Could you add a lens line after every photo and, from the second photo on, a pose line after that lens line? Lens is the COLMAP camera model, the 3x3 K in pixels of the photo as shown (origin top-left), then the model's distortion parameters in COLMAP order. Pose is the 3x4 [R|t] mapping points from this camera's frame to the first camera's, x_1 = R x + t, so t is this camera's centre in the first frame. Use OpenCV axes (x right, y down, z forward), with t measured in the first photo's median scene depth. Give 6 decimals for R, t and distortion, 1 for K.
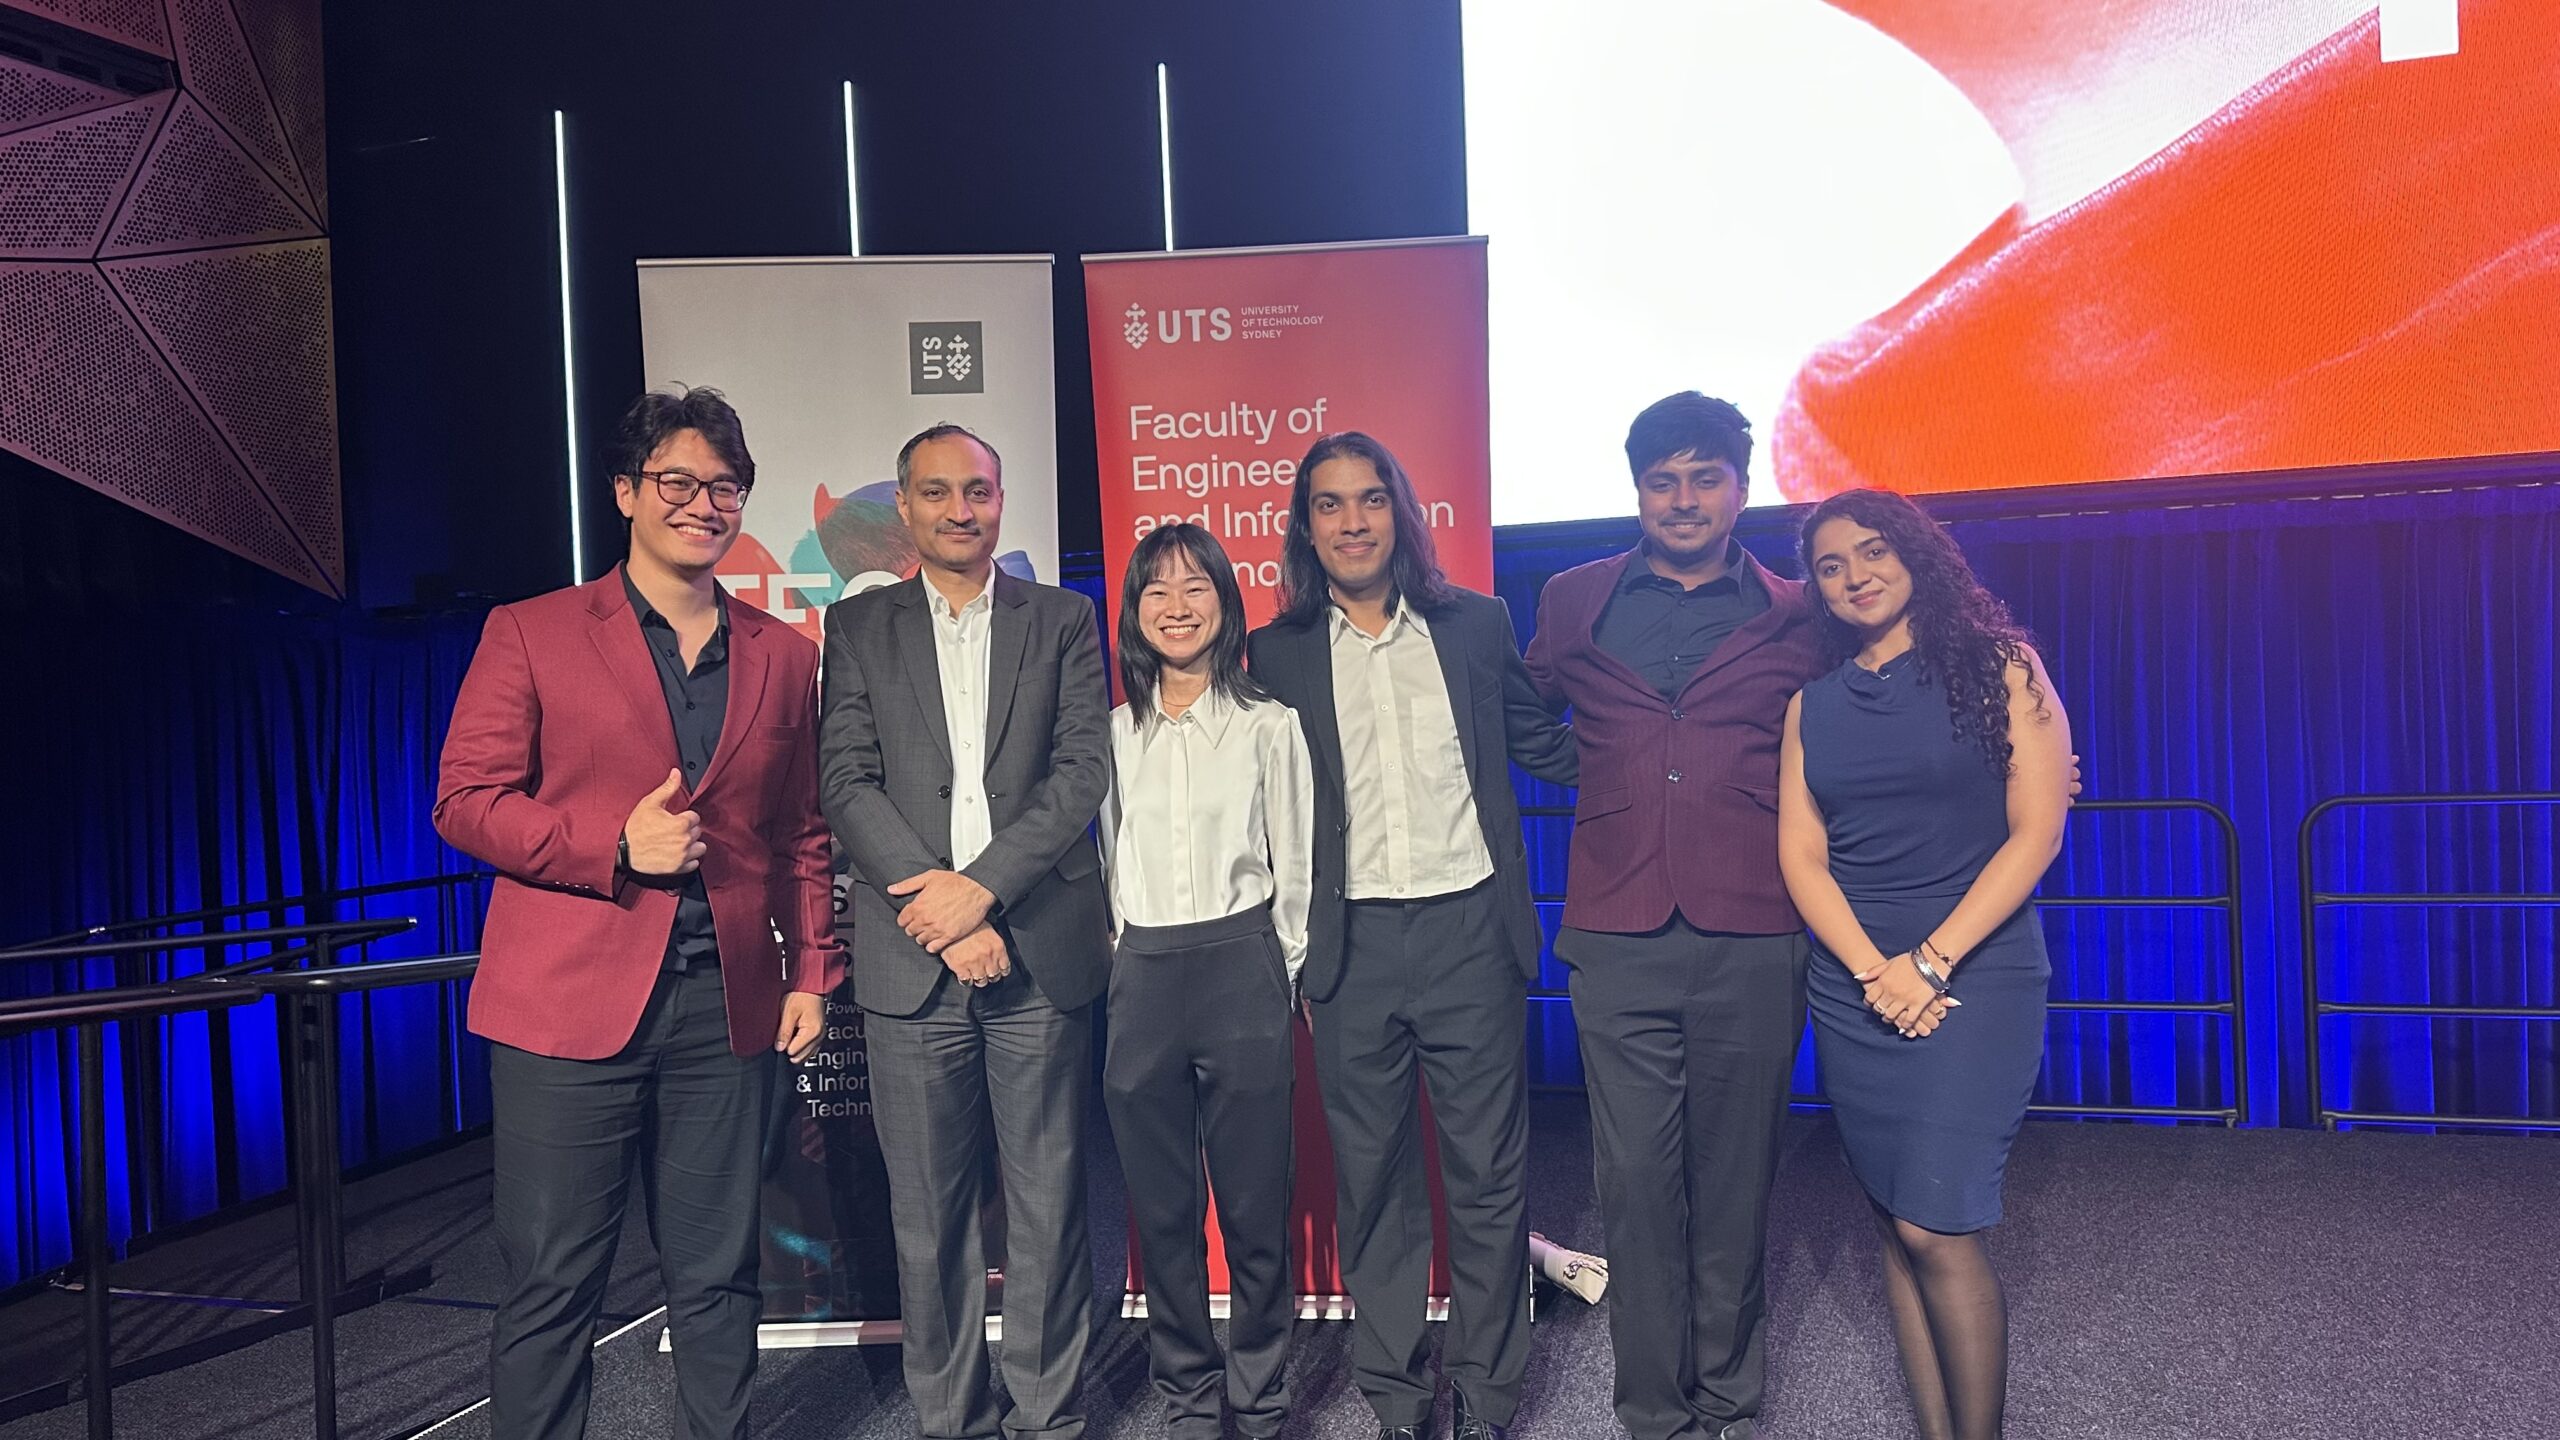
lens RADIAL K [[1879.3, 0, 1276.0], [0, 1879.3, 709.1], [0, 0, 1]] dist [0.050089, -0.060509]
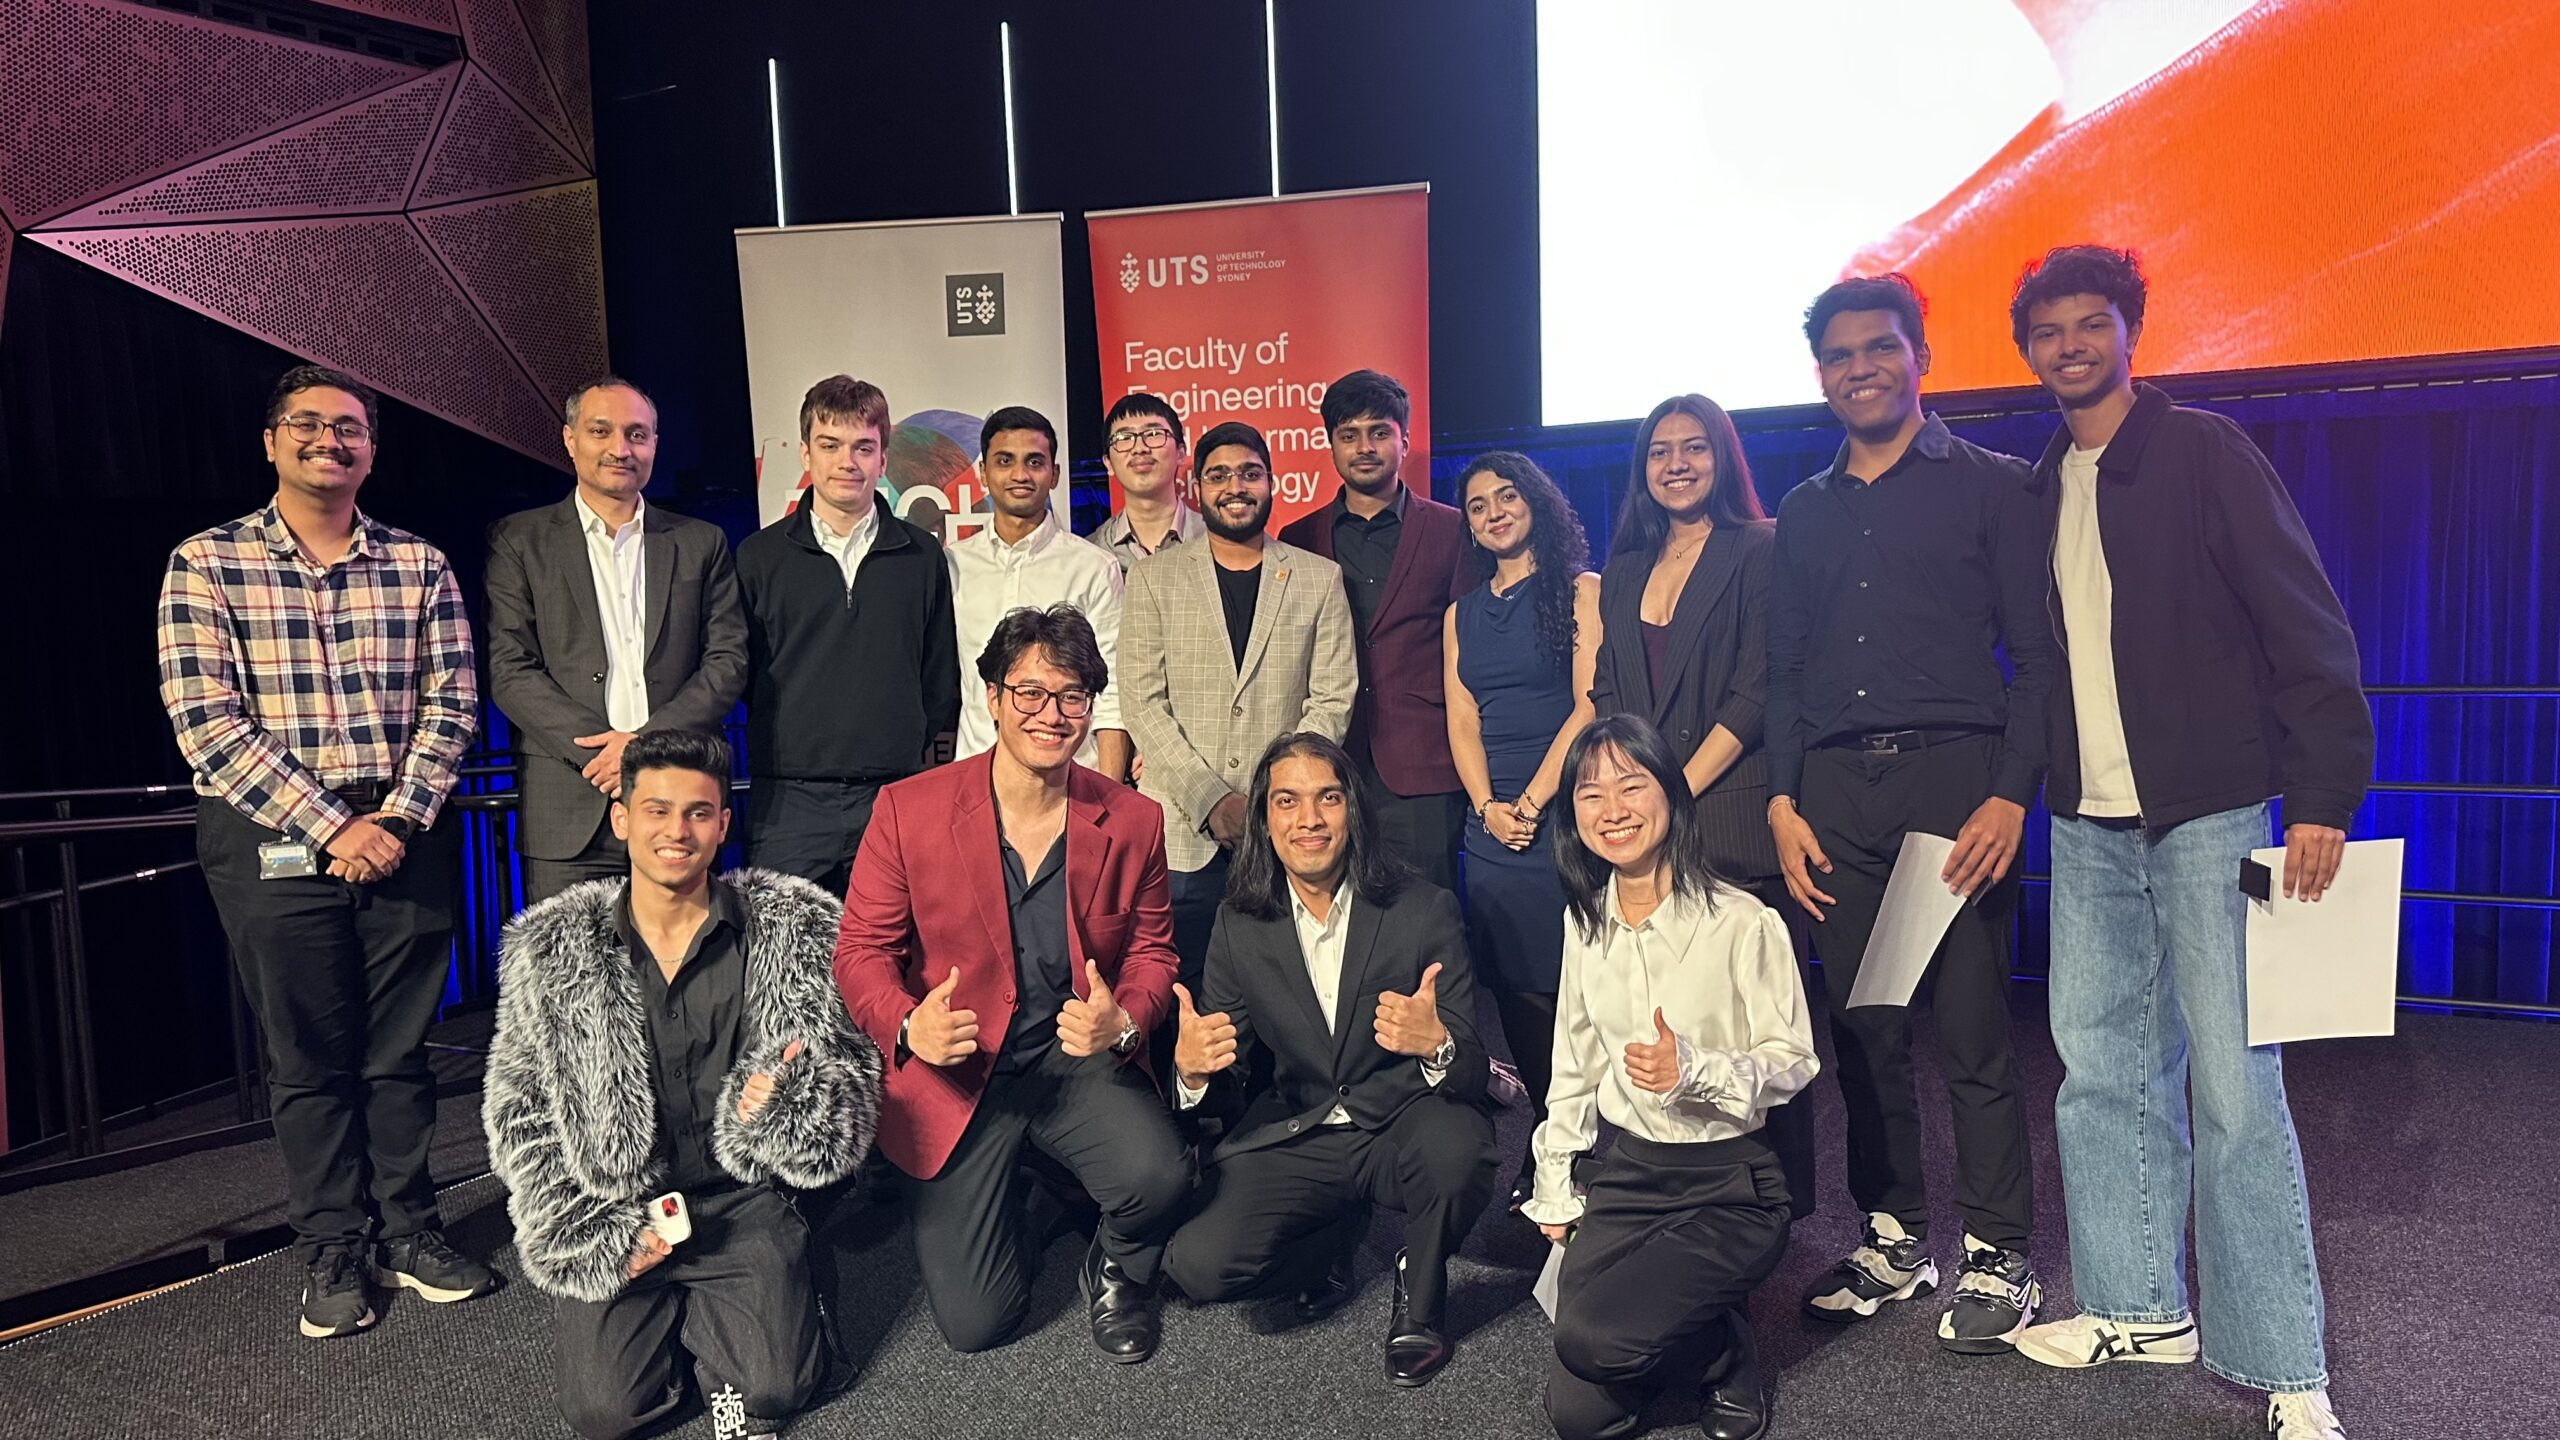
lens RADIAL K [[1879.3, 0, 1228.7], [0, 1879.3, 744.1], [0, 0, 1]] dist [0.050089, -0.060509]
pose [[0.979340, 0.022487, -0.200968, 0.173537], [-0.004397, 0.995931, 0.090010, -0.012665], [0.202174, -0.087267, 0.975454, -0.122549]]
